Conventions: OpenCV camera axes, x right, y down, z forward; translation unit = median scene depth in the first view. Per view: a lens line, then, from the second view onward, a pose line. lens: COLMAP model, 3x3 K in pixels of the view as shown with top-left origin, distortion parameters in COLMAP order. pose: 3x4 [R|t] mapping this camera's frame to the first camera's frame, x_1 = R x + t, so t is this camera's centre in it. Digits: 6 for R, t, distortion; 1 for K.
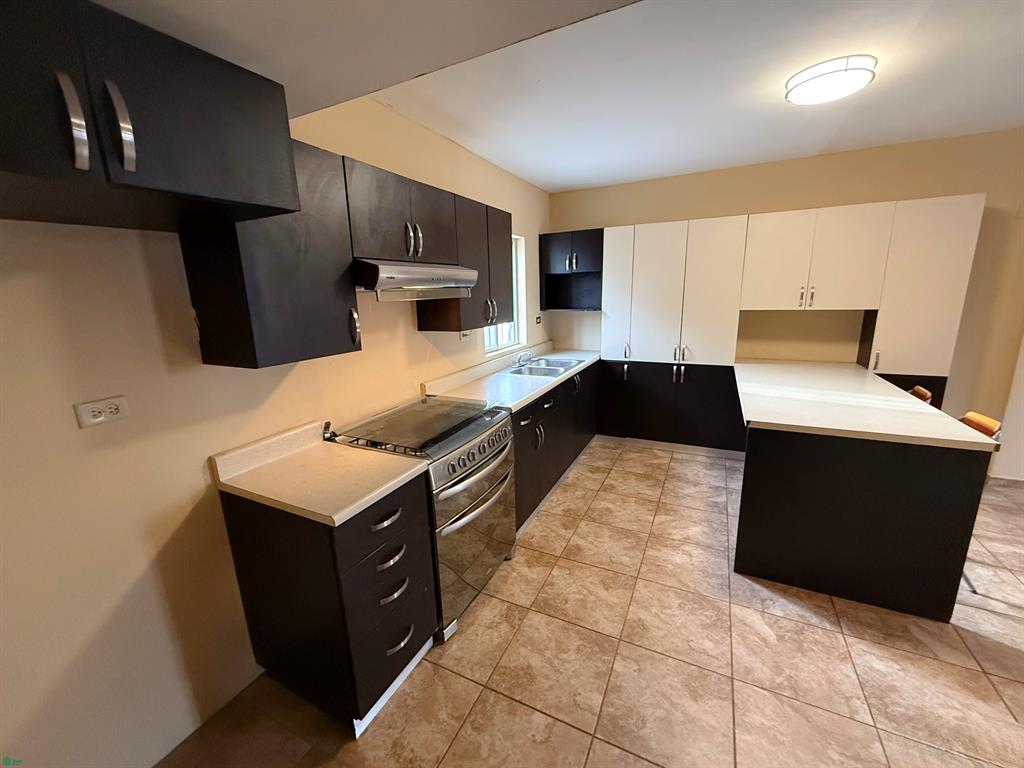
lens RADIAL K [[408.1, 0, 508.8], [0, 408.1, 383.8], [0, 0, 1]] dist [0.000517, -0.000006]
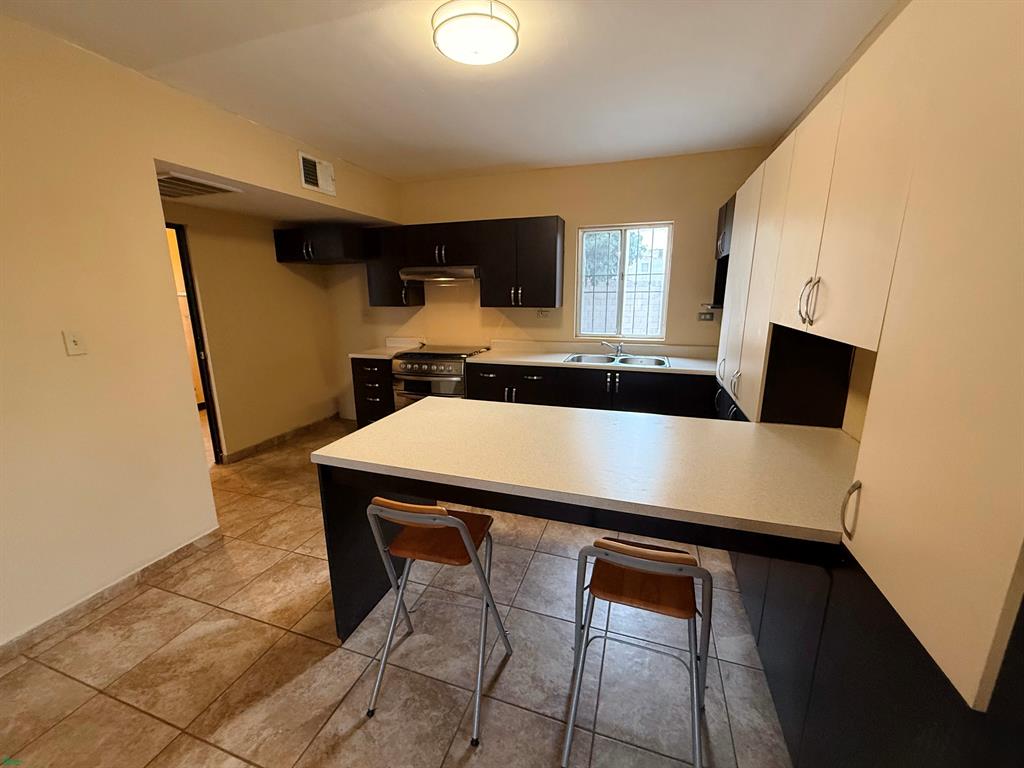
lens RADIAL K [[408.1, 0, 509.3], [0, 408.1, 383.9], [0, 0, 1]] dist [0.000517, -0.000006]
pose [[0.141360, 0.249696, -0.957951, 1.174057], [-0.216037, 0.952126, 0.216298, -0.166460], [0.966098, 0.176377, 0.188536, 0.684753]]
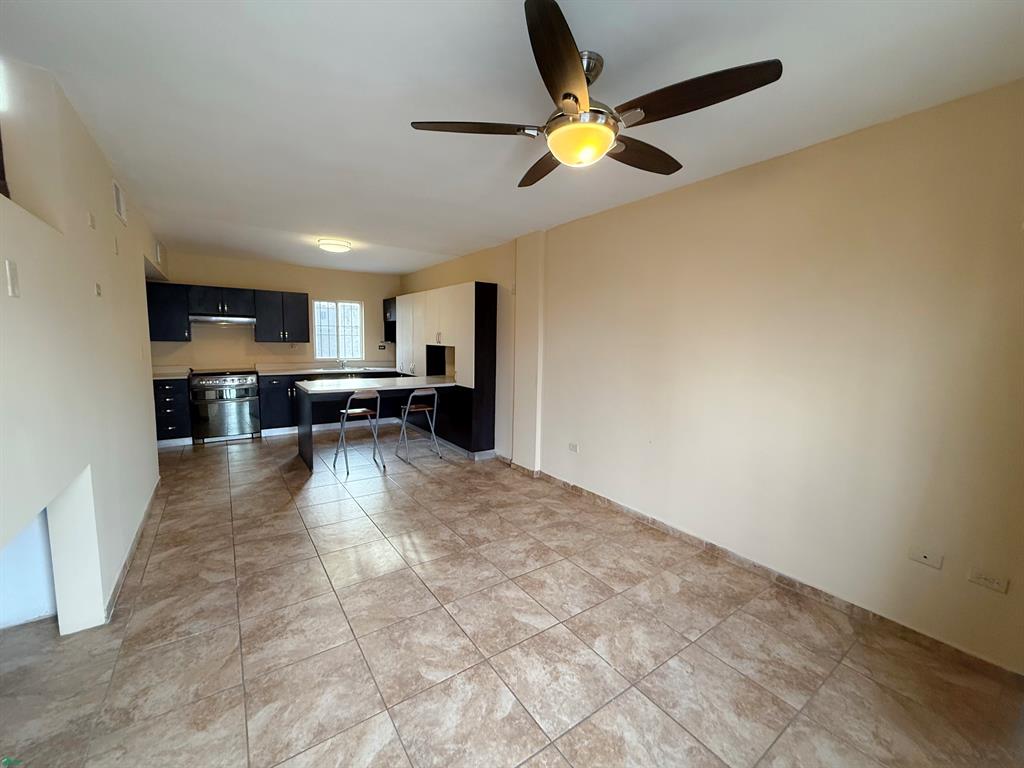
lens RADIAL K [[408.1, 0, 508.3], [0, 408.1, 382.9], [0, 0, 1]] dist [0.000517, -0.000006]
pose [[0.879047, 0.098281, -0.466494, 1.912238], [-0.150477, 0.985697, -0.075888, 0.061015], [0.452364, 0.136906, 0.881263, -0.365039]]
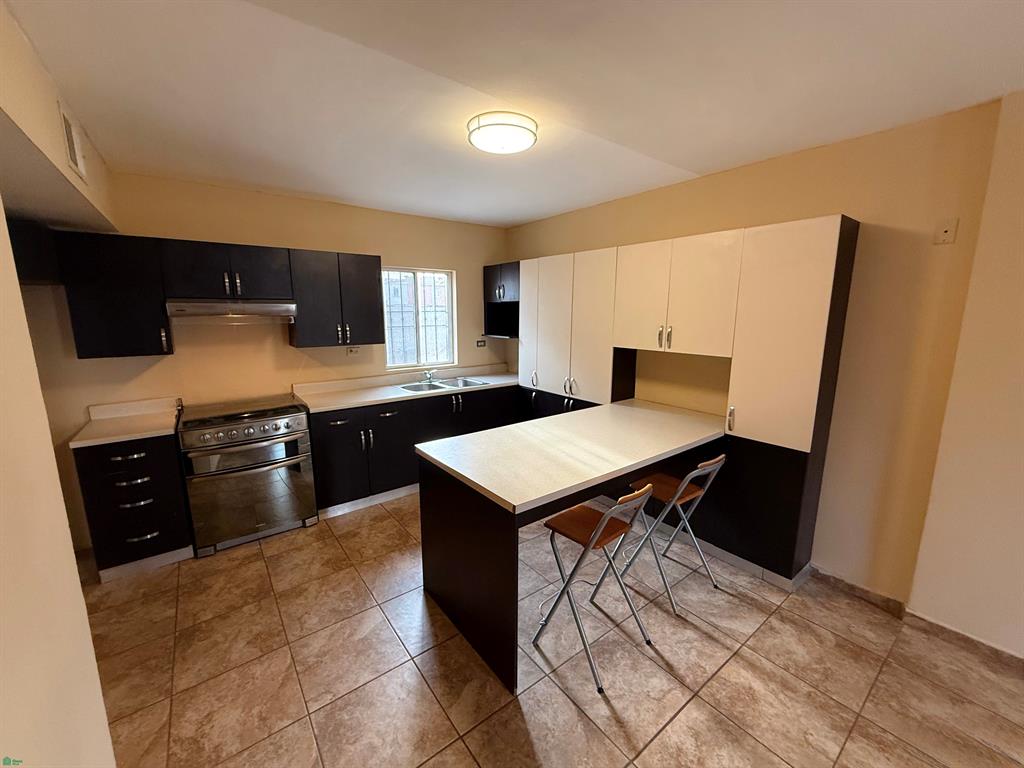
lens RADIAL K [[408.1, 0, 508.5], [0, 408.1, 383.6], [0, 0, 1]] dist [0.000517, -0.000006]
pose [[0.897034, 0.108131, -0.428529, 0.867089], [-0.124118, 0.992223, -0.009446, -0.066892], [0.424175, 0.061662, 0.903479, 0.070903]]
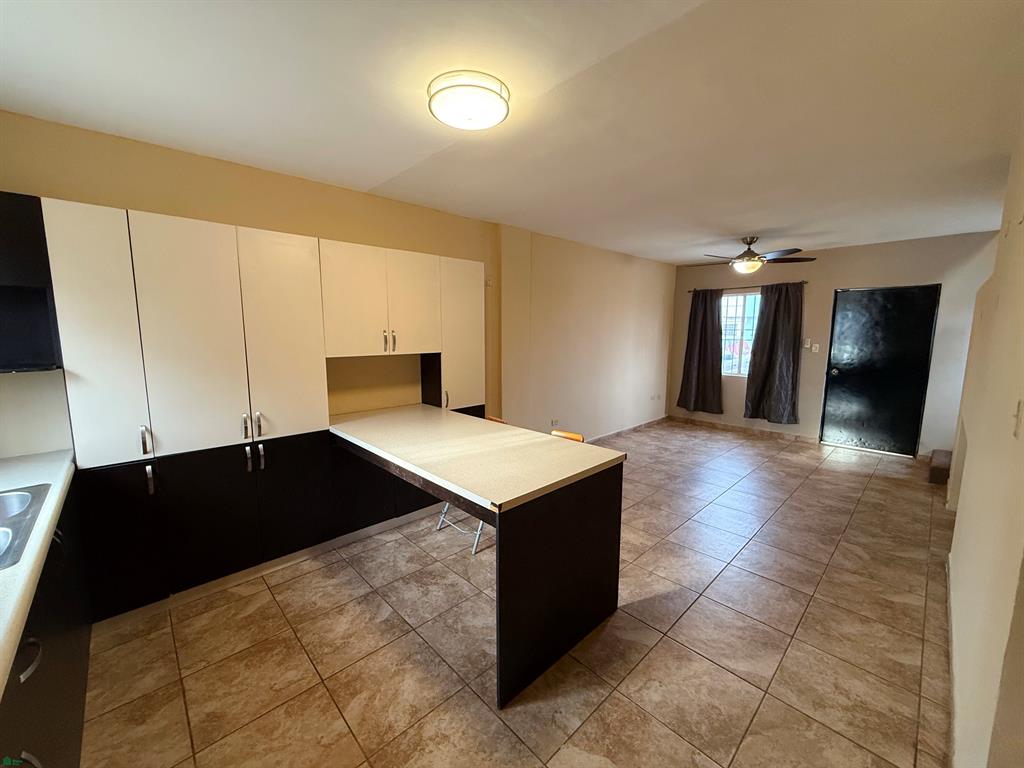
lens RADIAL K [[408.1, 0, 509.9], [0, 408.1, 383.5], [0, 0, 1]] dist [0.000517, -0.000006]
pose [[0.341964, -0.093839, 0.935016, -0.051905], [0.196855, 0.980078, 0.026365, -0.095023], [-0.918863, 0.175047, 0.353624, 0.469670]]
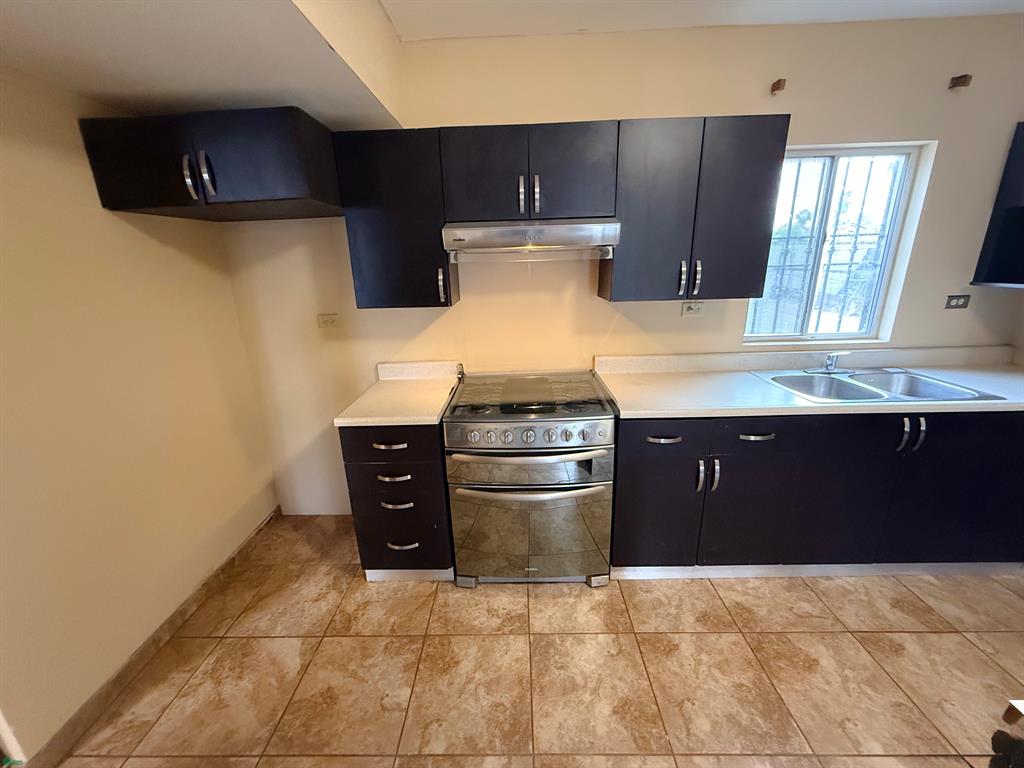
lens RADIAL K [[408.1, 0, 508.8], [0, 408.1, 383.9], [0, 0, 1]] dist [0.000517, -0.000006]
pose [[0.431268, 0.278519, -0.858158, 0.423234], [-0.184287, 0.958299, 0.218407, -0.088207], [0.883202, 0.063956, 0.464612, 0.362719]]
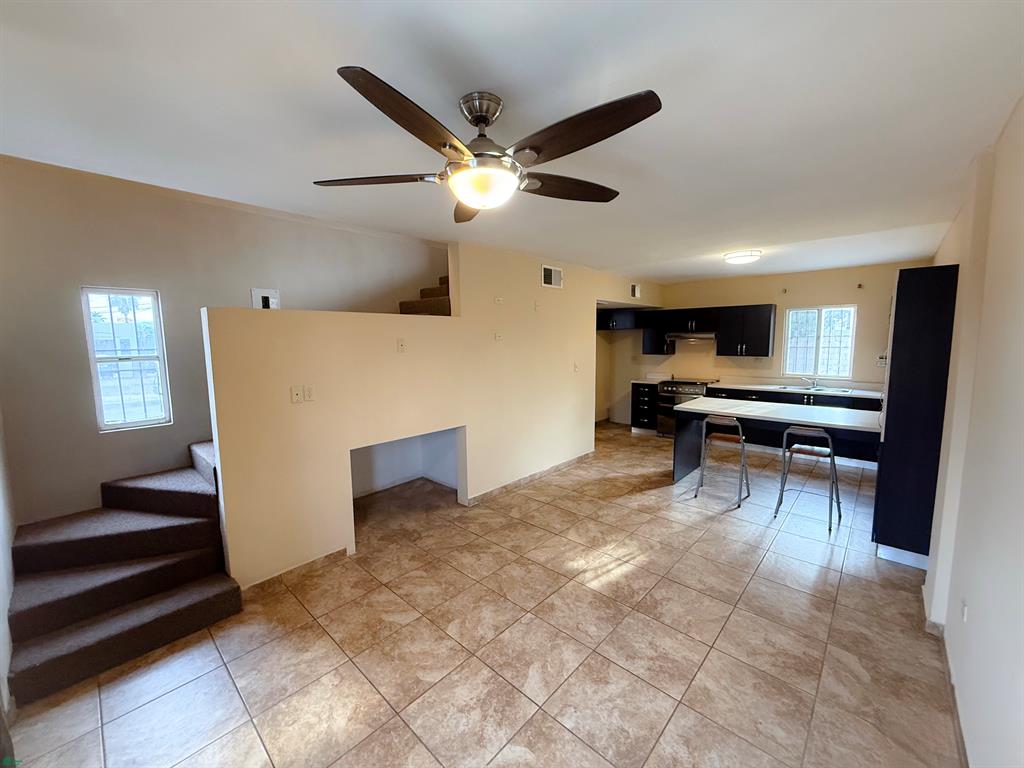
lens RADIAL K [[408.1, 0, 510.3], [0, 408.1, 381.6], [0, 0, 1]] dist [0.000517, -0.000006]
pose [[-0.278800, 0.137330, -0.950479, 2.230439], [-0.191711, 0.961843, 0.195206, -0.179843], [0.941019, 0.236641, -0.241834, 0.333739]]
